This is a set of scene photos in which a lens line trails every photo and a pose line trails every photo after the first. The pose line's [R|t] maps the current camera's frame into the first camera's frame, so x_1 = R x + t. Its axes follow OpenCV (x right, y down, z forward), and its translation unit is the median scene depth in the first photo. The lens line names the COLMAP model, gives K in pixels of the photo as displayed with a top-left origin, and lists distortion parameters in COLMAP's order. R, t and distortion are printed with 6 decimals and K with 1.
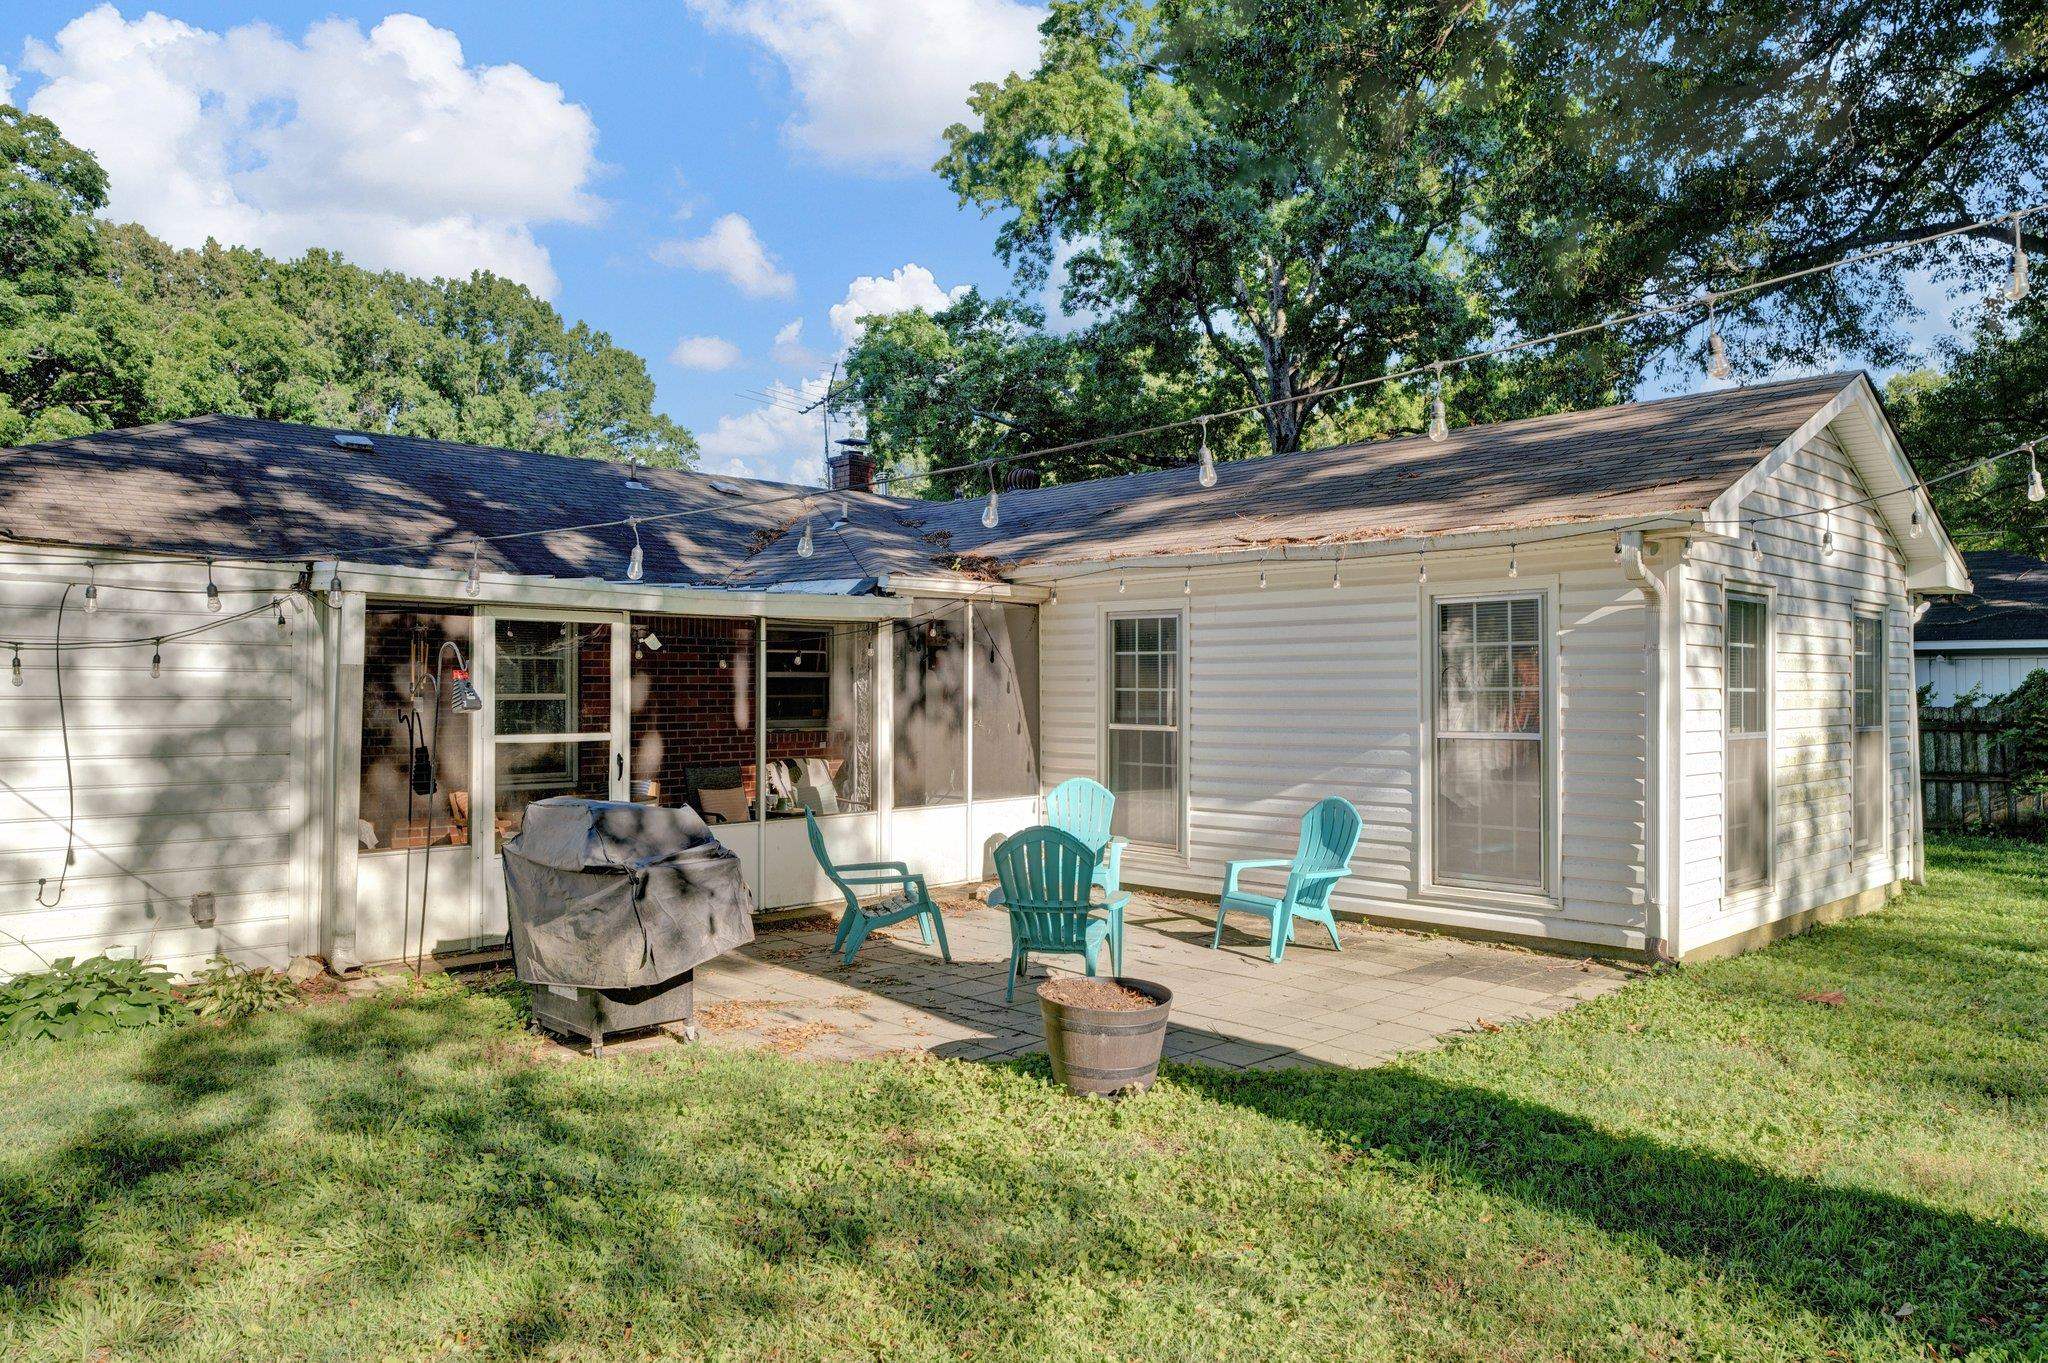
lens RADIAL K [[1391.5, 0, 1024.0], [0, 1391.5, 681.5], [0, 0, 1]] dist [0.000485, 0.000506]
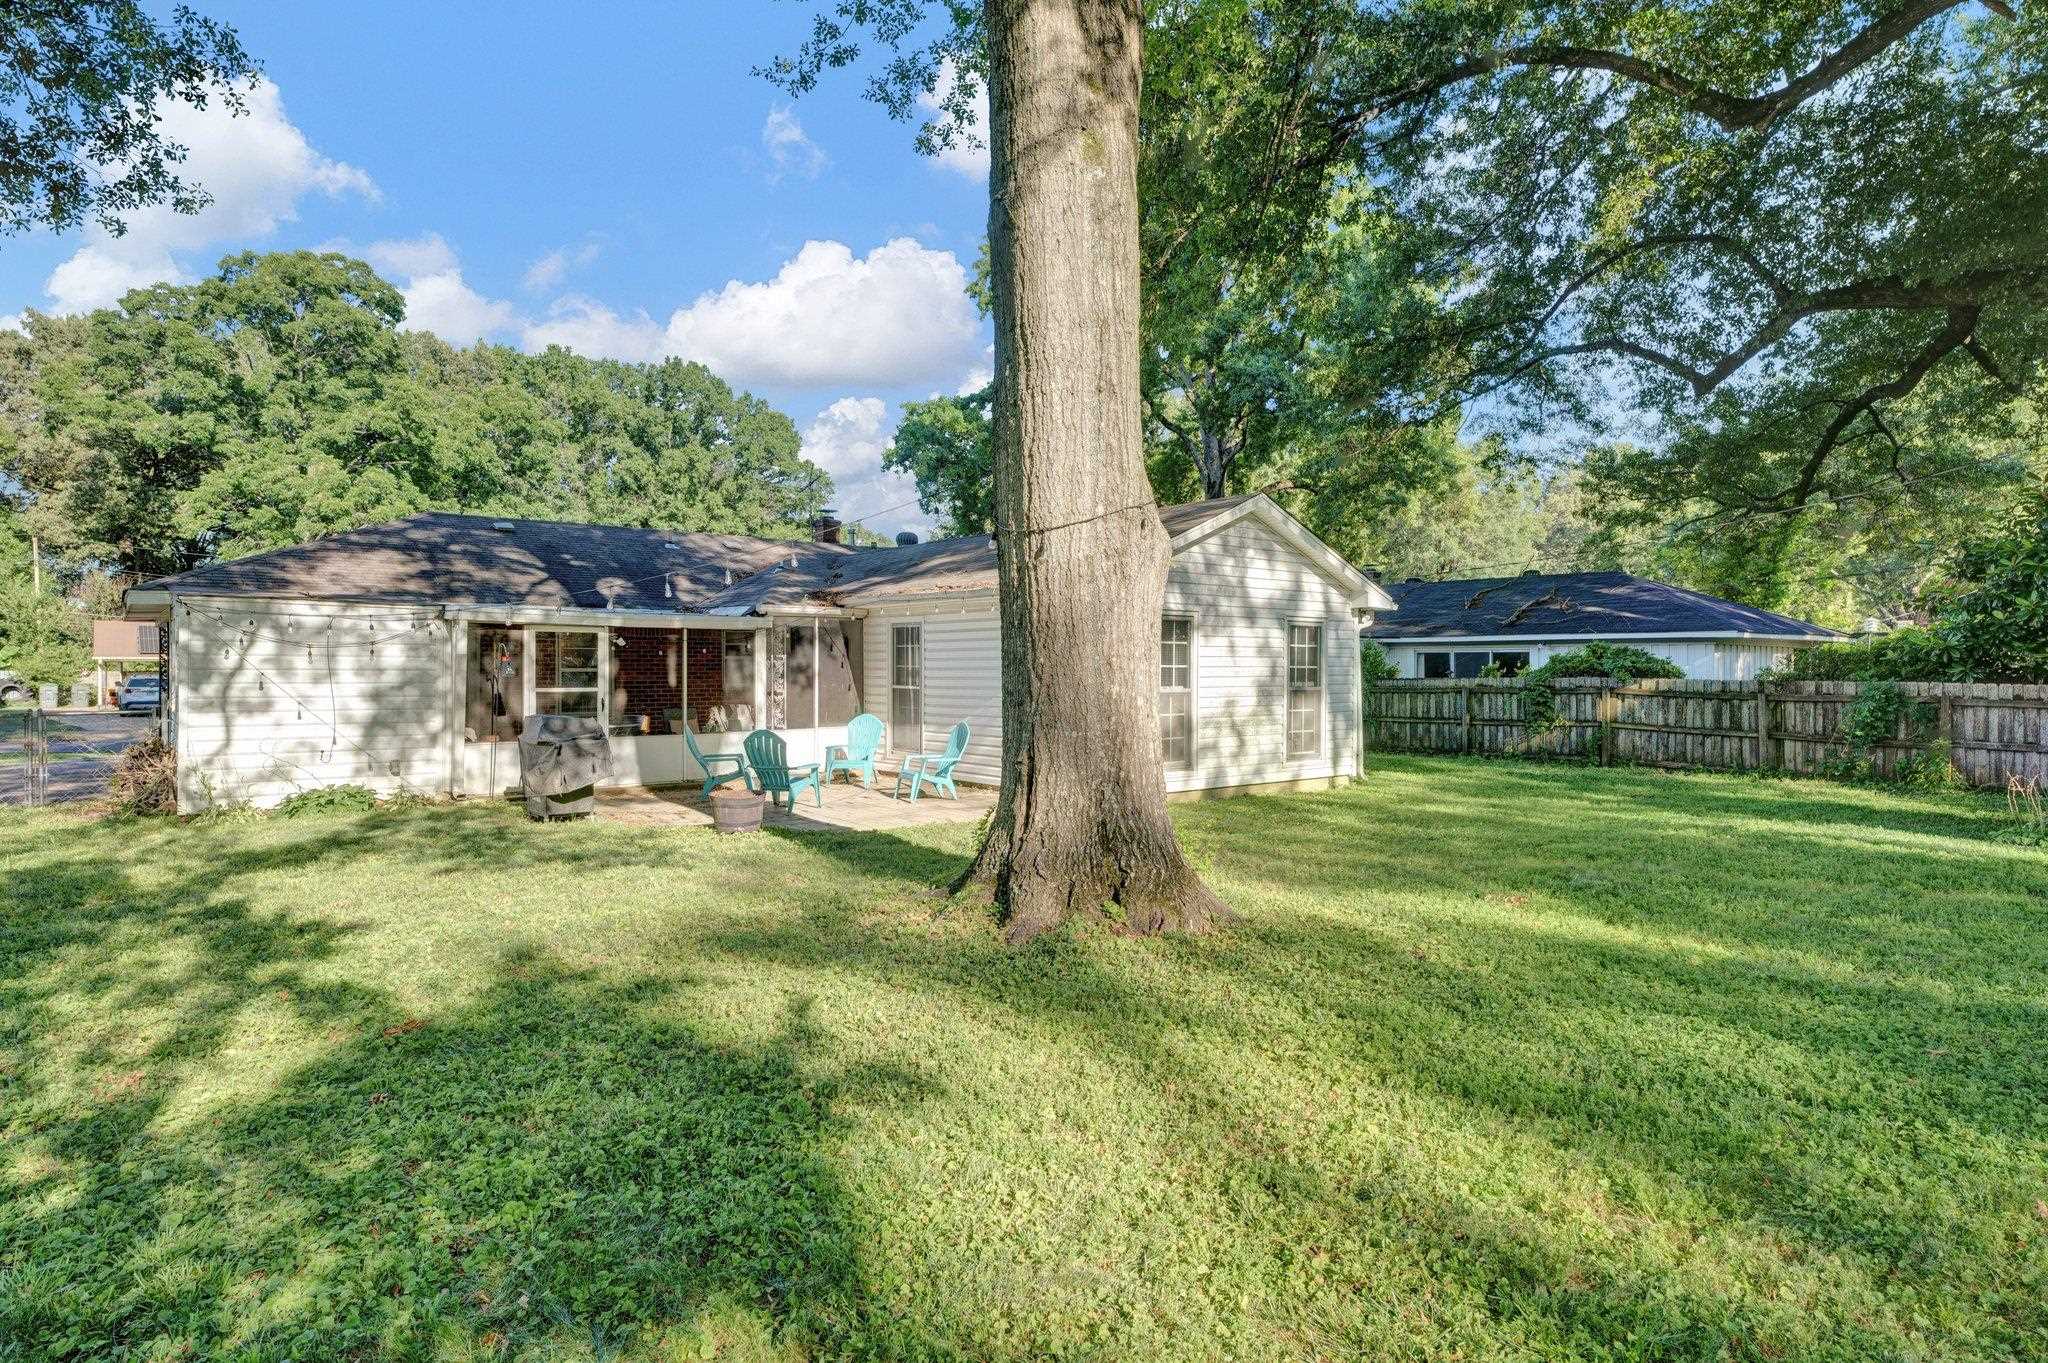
lens RADIAL K [[1110.1, 0, 1024.0], [0, 1110.1, 681.5], [0, 0, 1]] dist [-0.001032, 0.000116]
pose [[0.996427, 0.001076, -0.084449, 0.354942], [0.000512, 0.999823, 0.018786, -0.001722], [0.084455, -0.018762, 0.996251, -0.422357]]
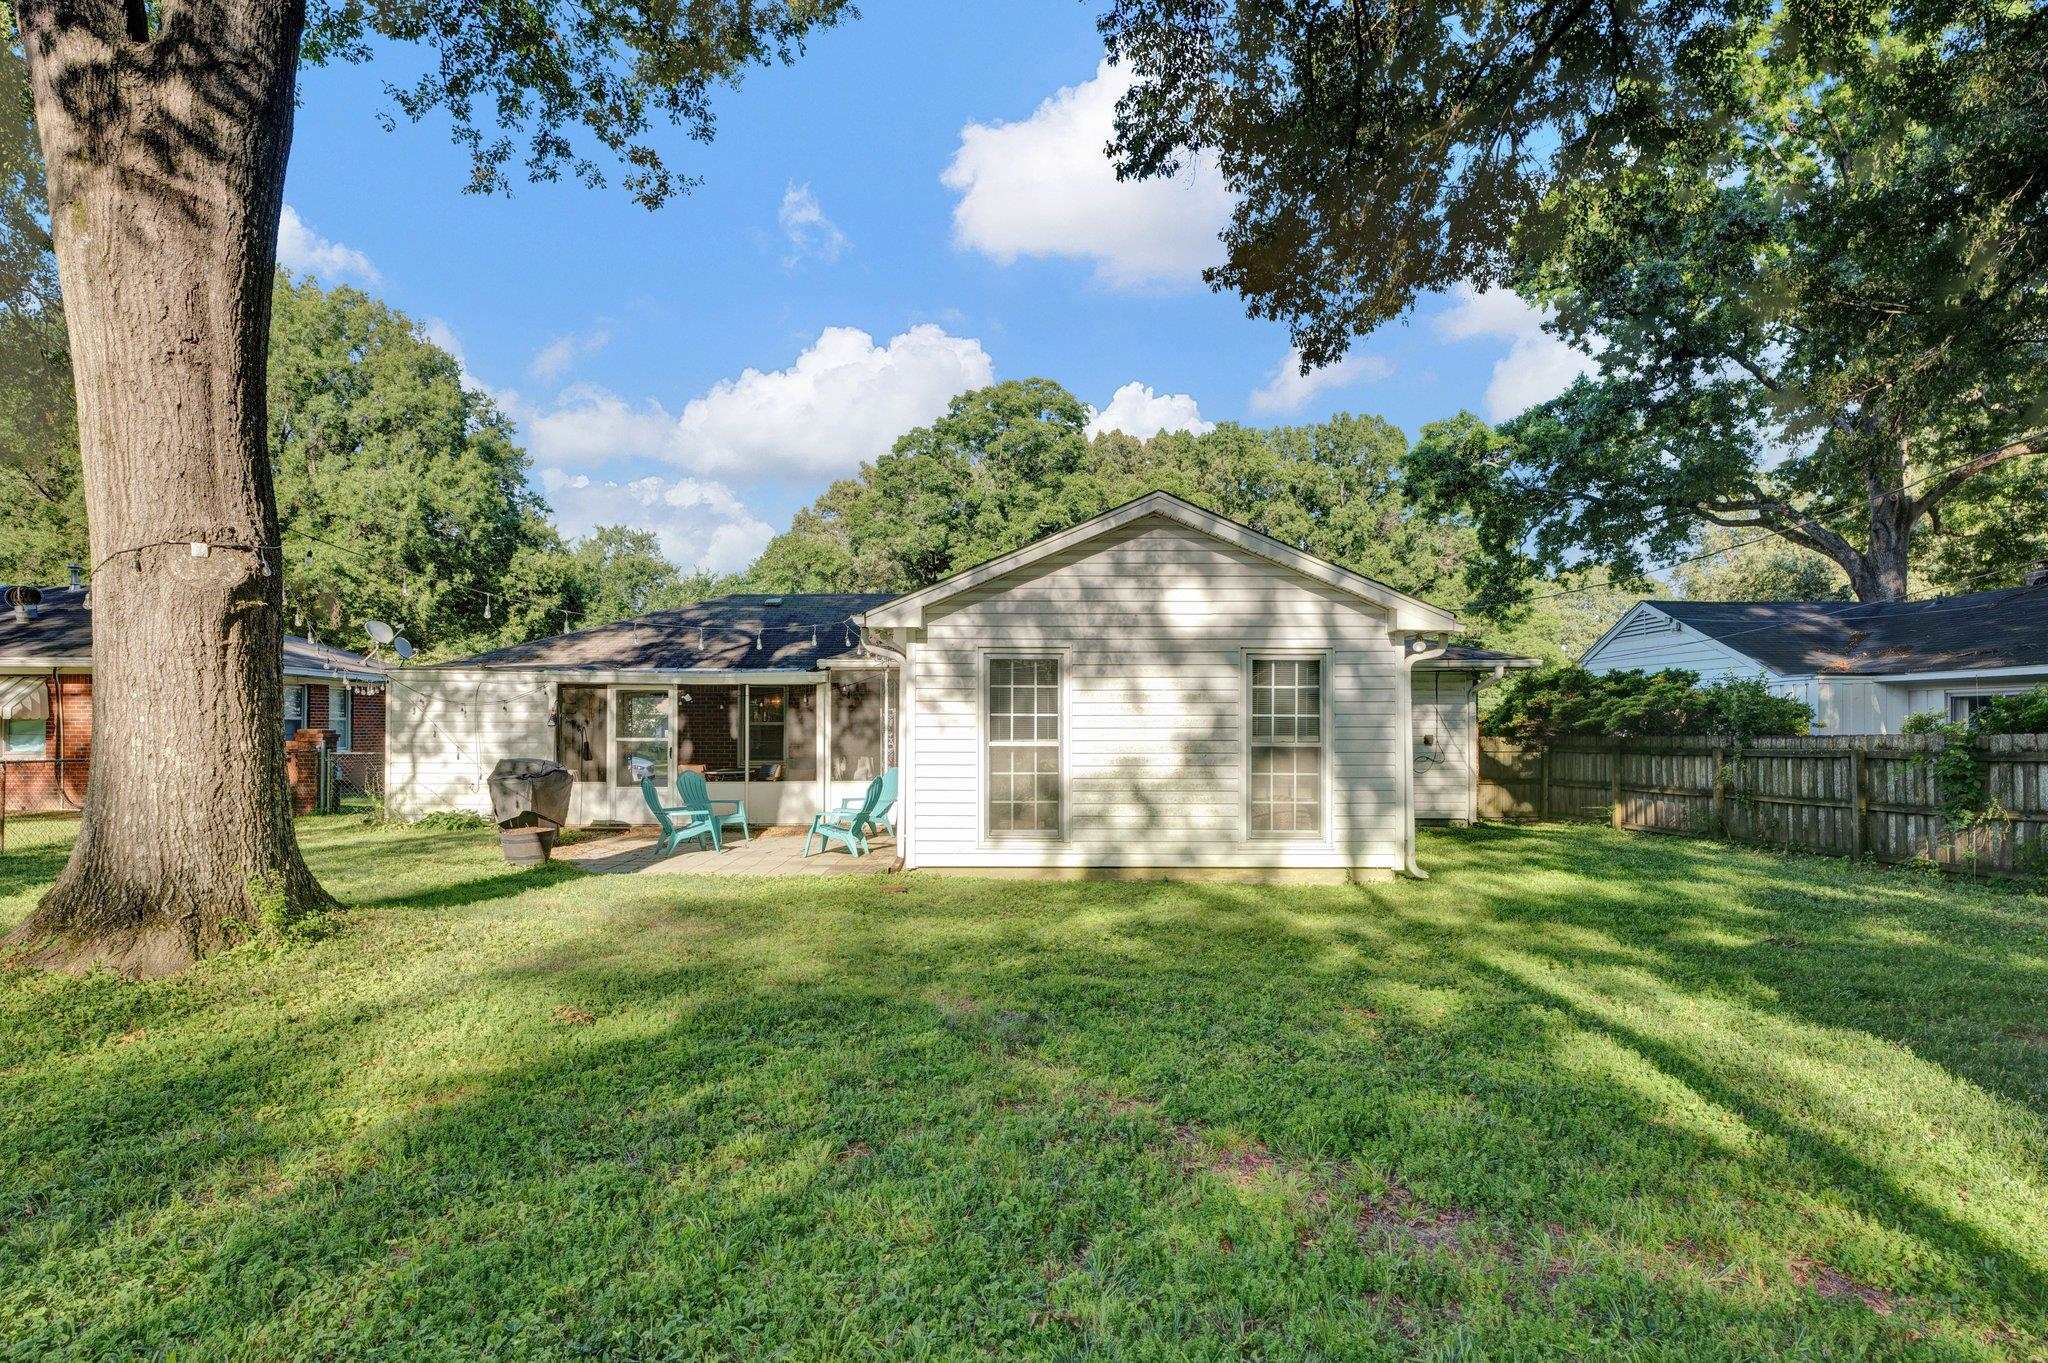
lens RADIAL K [[1128.4, 0, 1019.8], [0, 1128.4, 717.5], [0, 0, 1]] dist [-0.001598, 0.000163]
pose [[0.725635, -0.007522, -0.688039, 1.112277], [0.004589, 0.999971, -0.006092, 0.012099], [0.688065, 0.001263, 0.725648, 0.048965]]
